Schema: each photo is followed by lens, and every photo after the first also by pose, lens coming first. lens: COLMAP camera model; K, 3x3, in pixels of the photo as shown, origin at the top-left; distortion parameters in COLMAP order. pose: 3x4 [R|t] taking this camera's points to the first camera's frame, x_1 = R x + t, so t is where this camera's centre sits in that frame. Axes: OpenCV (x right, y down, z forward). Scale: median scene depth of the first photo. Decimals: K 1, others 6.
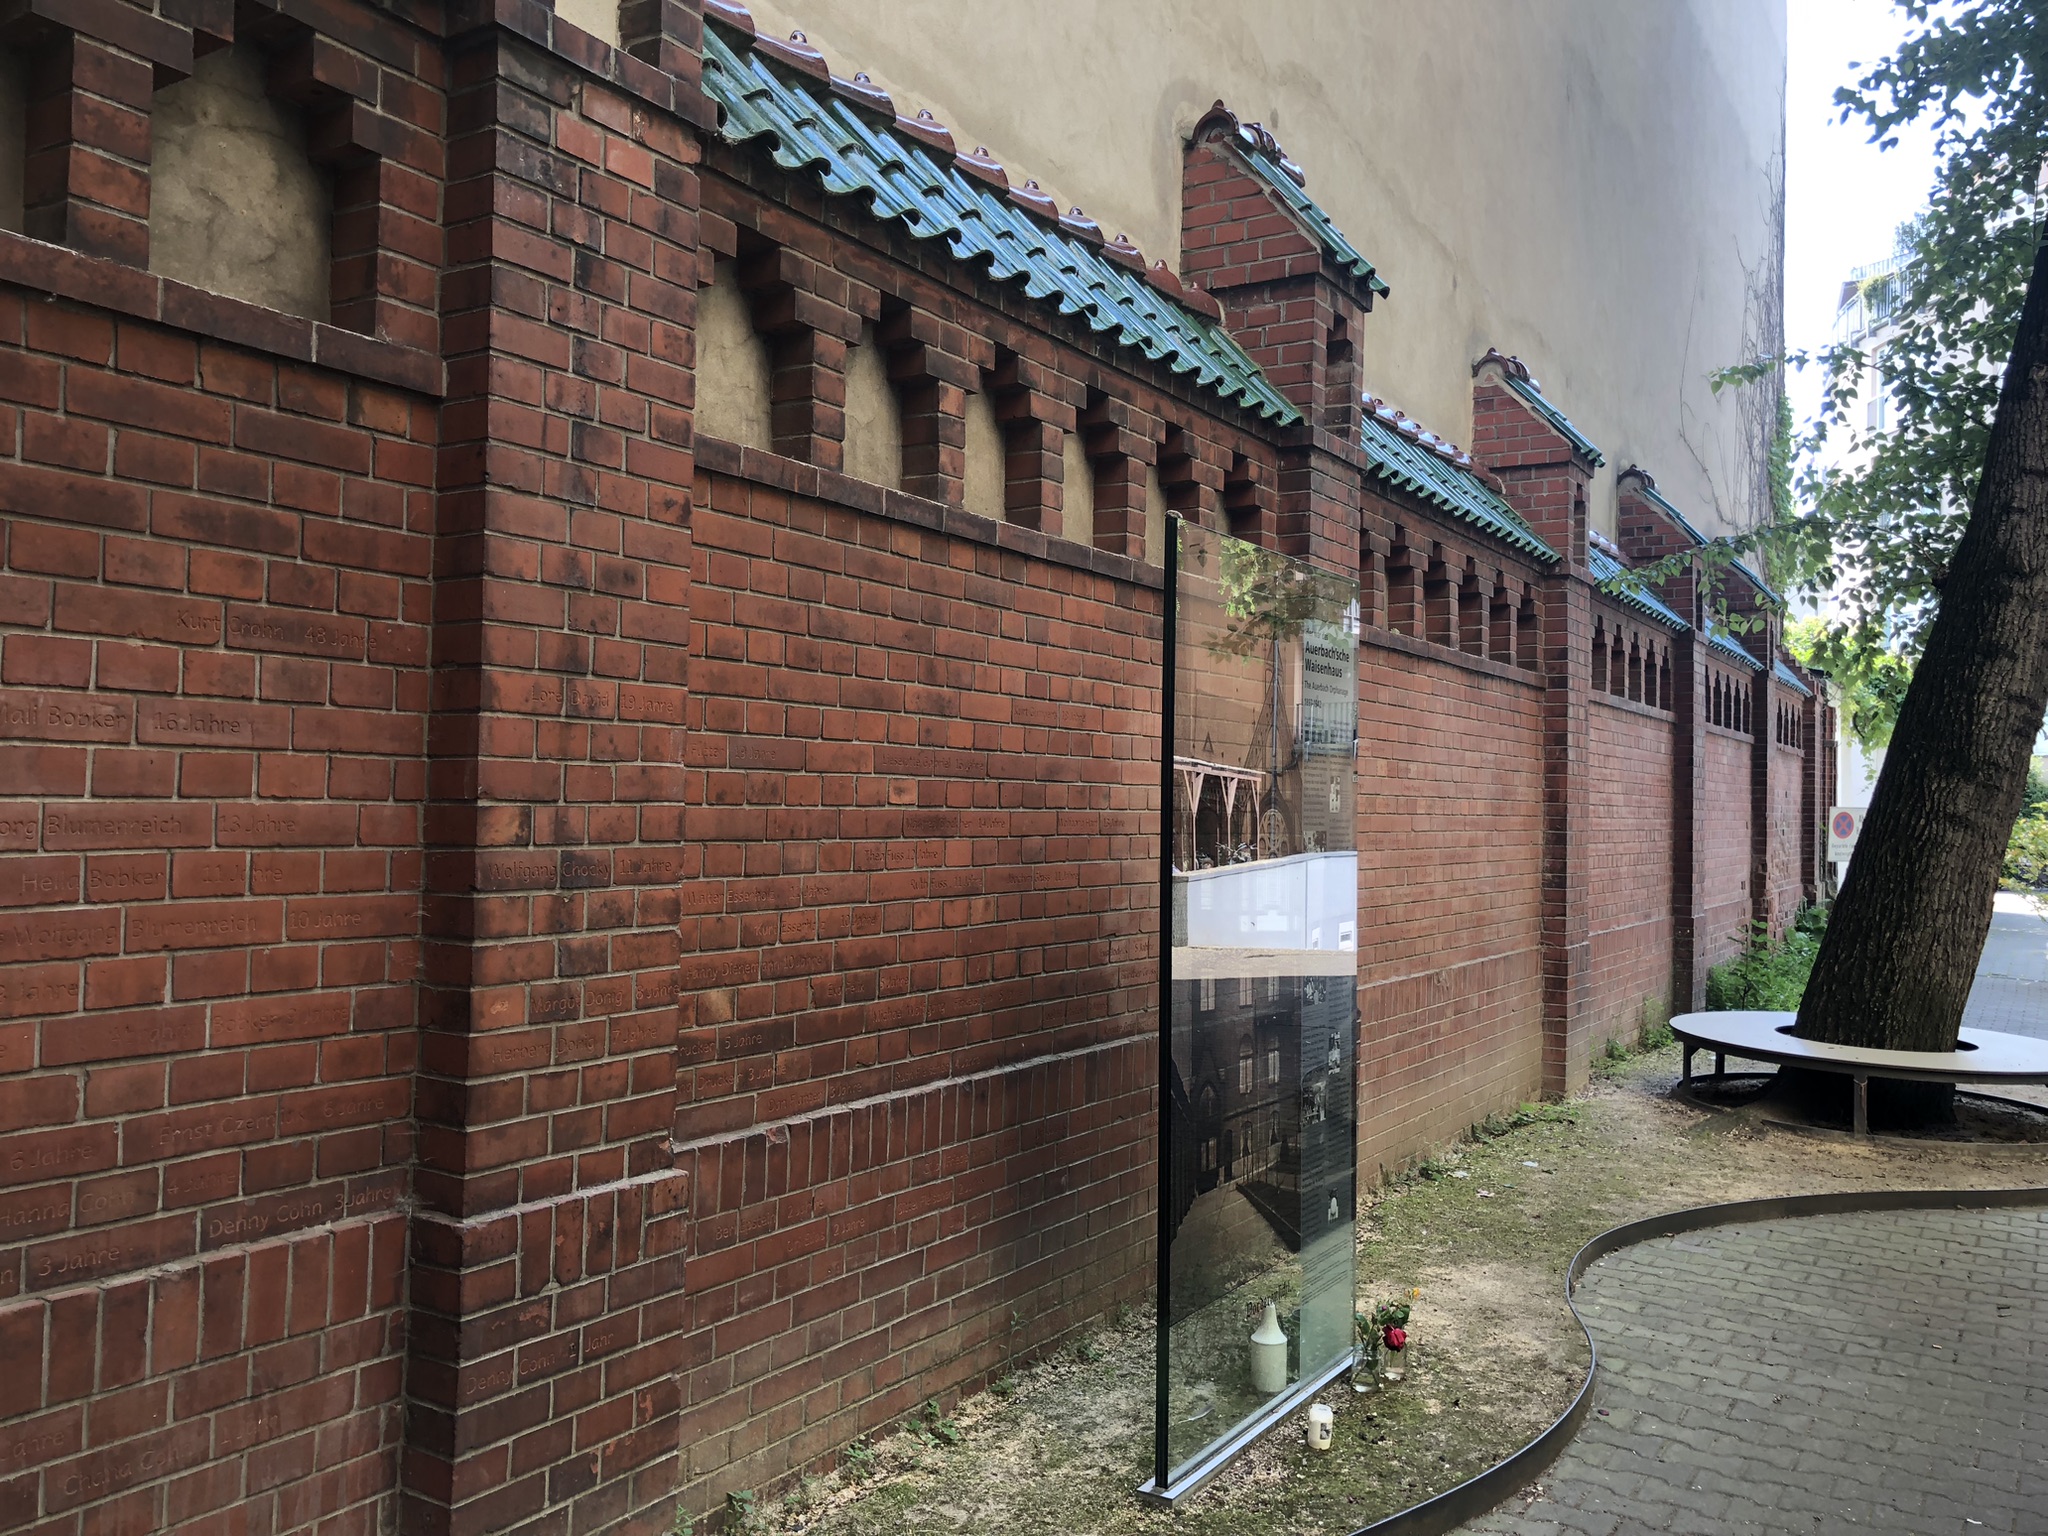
lens RADIAL K [[1713.0, 0, 1024.3], [0, 1713.0, 768.8], [0, 0, 1]] dist [0.069214, -0.035370]
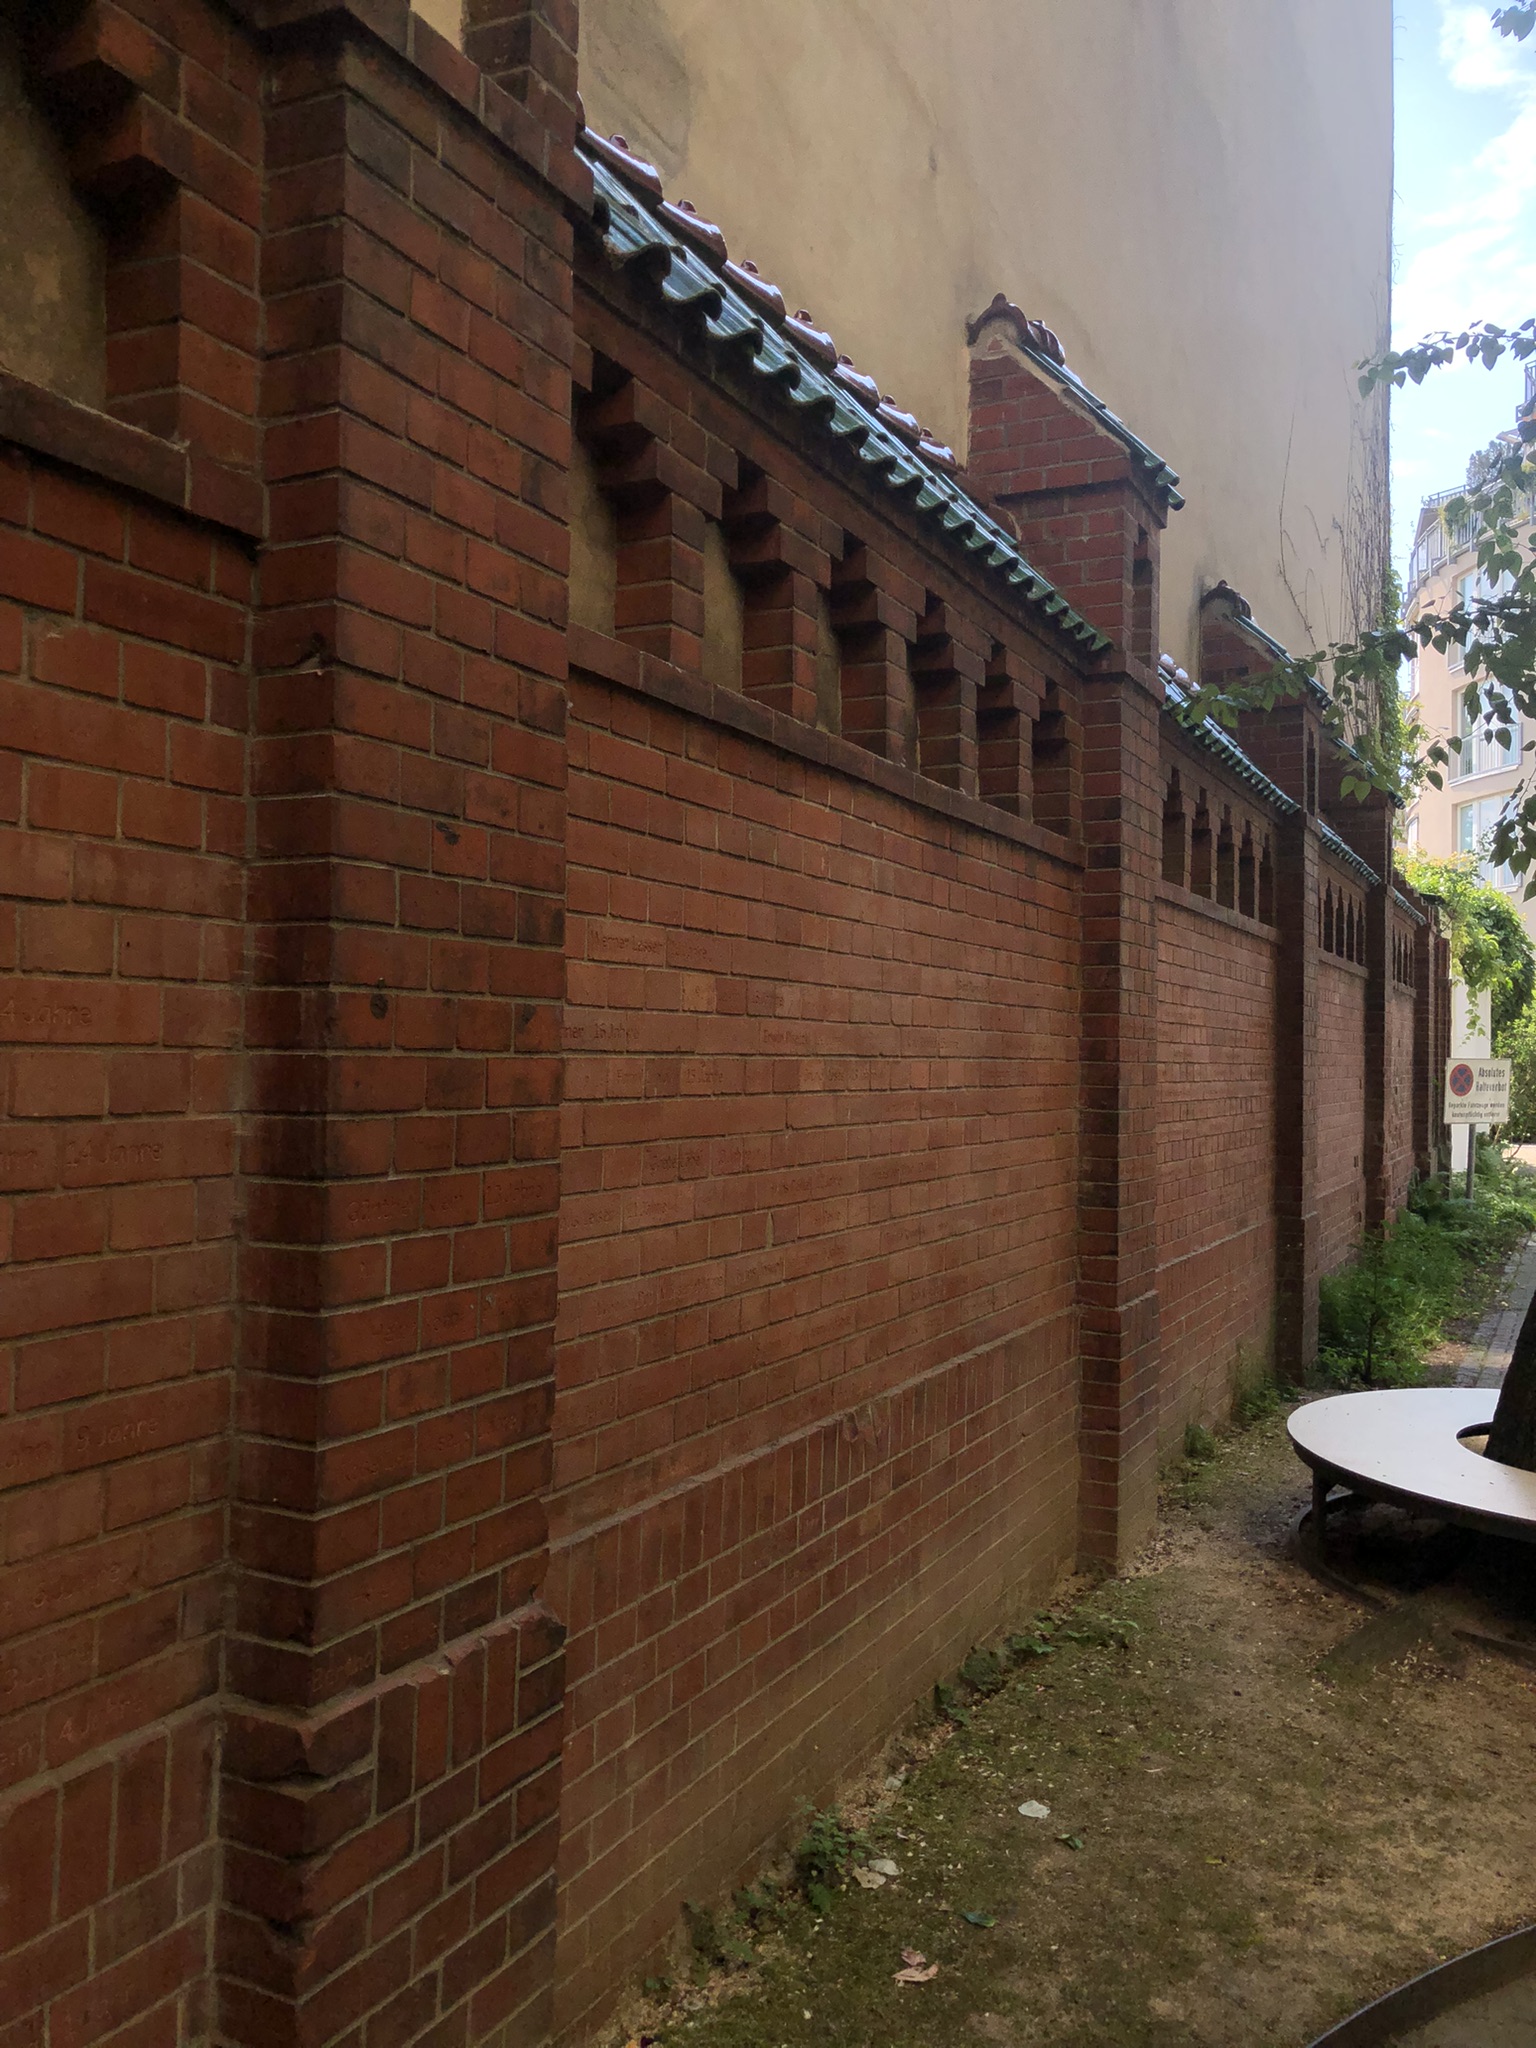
lens RADIAL K [[1713.0, 0, 758.3], [0, 1713.0, 1018.6], [0, 0, 1]] dist [0.069214, -0.035370]
pose [[0.996554, 0.000569, 0.082941, 0.138661], [-0.000679, 0.999999, 0.001305, 0.004169], [-0.082941, -0.001357, 0.996554, 0.412421]]
